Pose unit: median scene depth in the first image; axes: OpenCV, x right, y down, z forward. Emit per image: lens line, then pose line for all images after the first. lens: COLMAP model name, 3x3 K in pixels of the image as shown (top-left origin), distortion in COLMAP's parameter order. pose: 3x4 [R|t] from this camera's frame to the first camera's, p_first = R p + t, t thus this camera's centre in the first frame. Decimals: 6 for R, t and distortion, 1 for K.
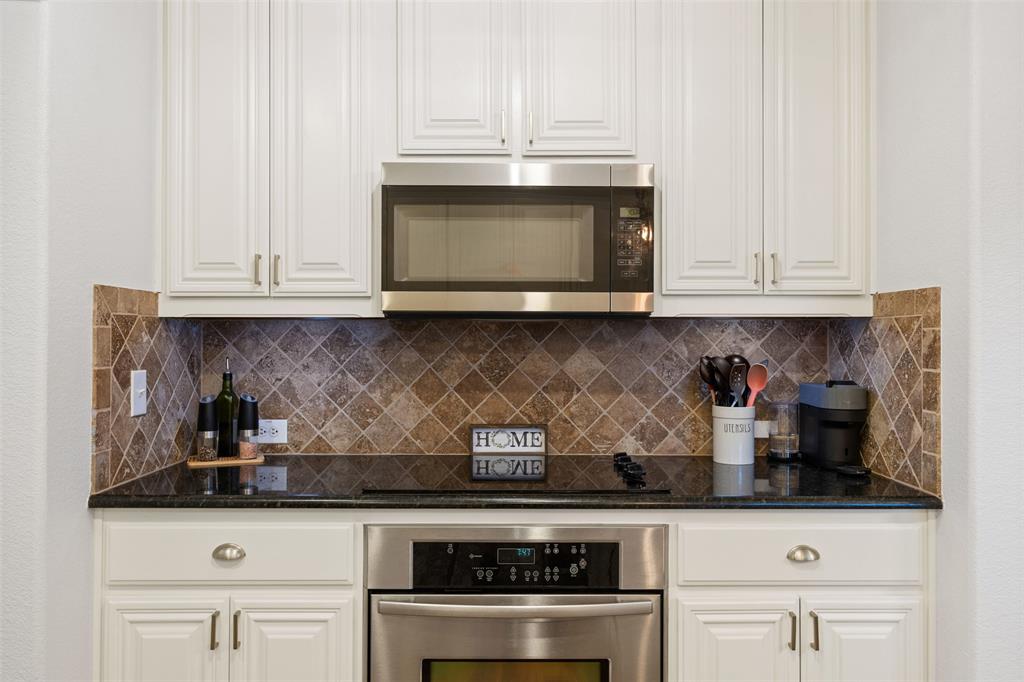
lens RADIAL K [[759.3, 0, 511.3], [0, 759.3, 332.1], [0, 0, 1]] dist [0.000884, 0.003346]
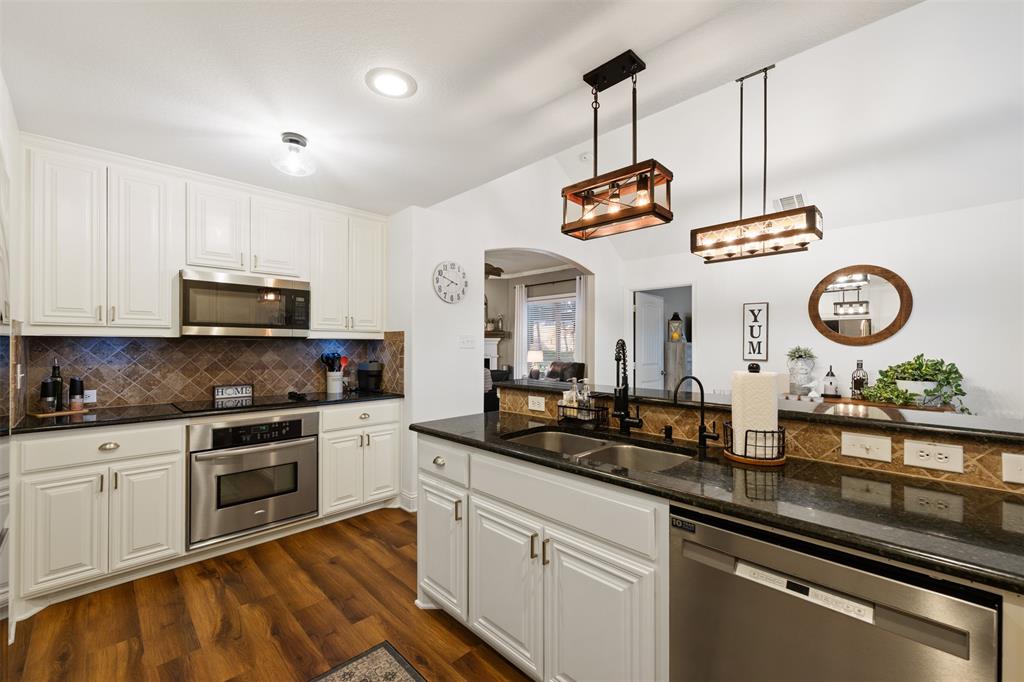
lens RADIAL K [[414.4, 0, 511.9], [0, 414.4, 341.0], [0, 0, 1]] dist [-0.001144, 0.001451]
pose [[0.710488, 0.007848, 0.703666, -0.308403], [-0.002557, 0.999960, -0.008572, -0.001024], [-0.703705, 0.004291, 0.710480, -0.507698]]
